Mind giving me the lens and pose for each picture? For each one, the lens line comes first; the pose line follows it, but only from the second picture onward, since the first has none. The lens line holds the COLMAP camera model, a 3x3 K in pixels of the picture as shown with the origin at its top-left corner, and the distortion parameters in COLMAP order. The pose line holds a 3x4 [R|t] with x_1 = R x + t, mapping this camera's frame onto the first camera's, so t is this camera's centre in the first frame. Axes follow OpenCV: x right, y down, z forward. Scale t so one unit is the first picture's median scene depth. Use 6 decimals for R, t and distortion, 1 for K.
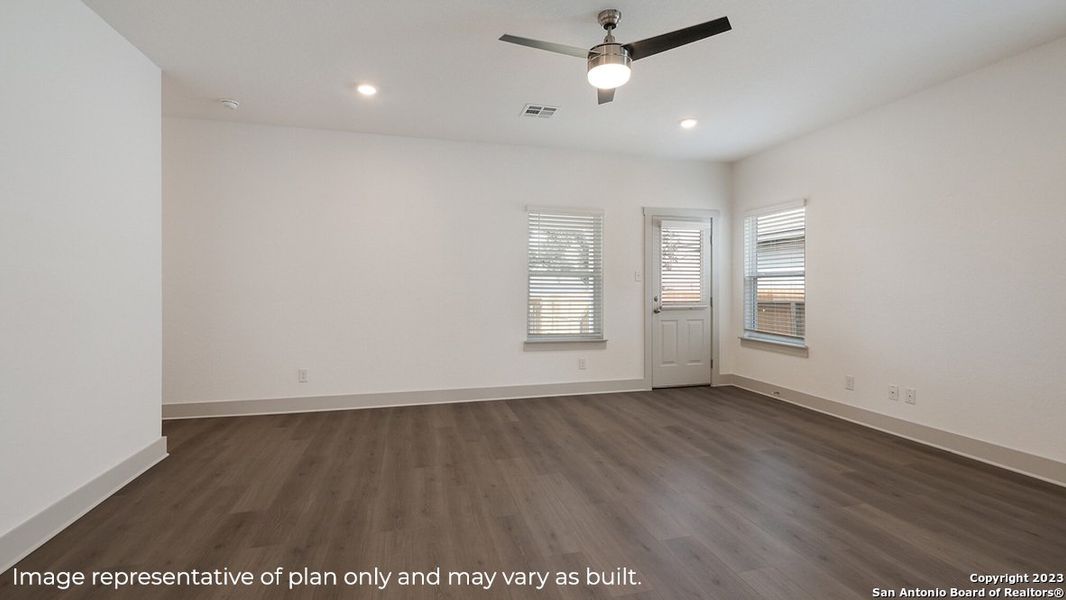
lens RADIAL K [[471.1, 0, 537.6], [0, 471.1, 287.7], [0, 0, 1]] dist [-0.005839, -0.000342]
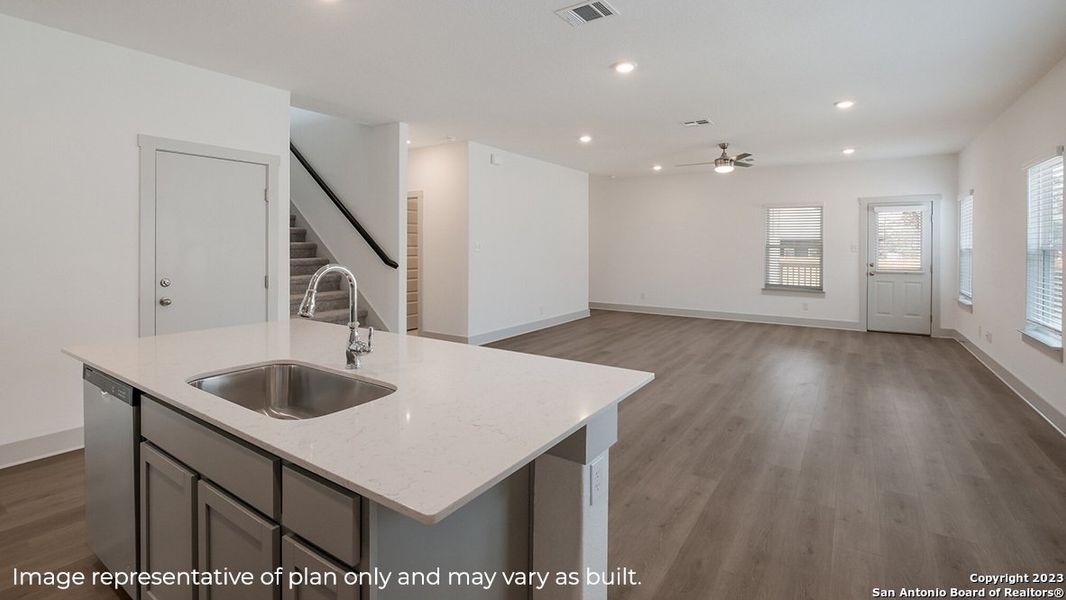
lens RADIAL K [[471.1, 0, 535.2], [0, 471.1, 243.8], [0, 0, 1]] dist [-0.005839, -0.000342]
pose [[0.659159, -0.000386, -0.752004, 0.640861], [-0.004854, 0.999977, -0.004768, -0.025922], [0.751988, 0.006793, 0.659141, -0.629346]]
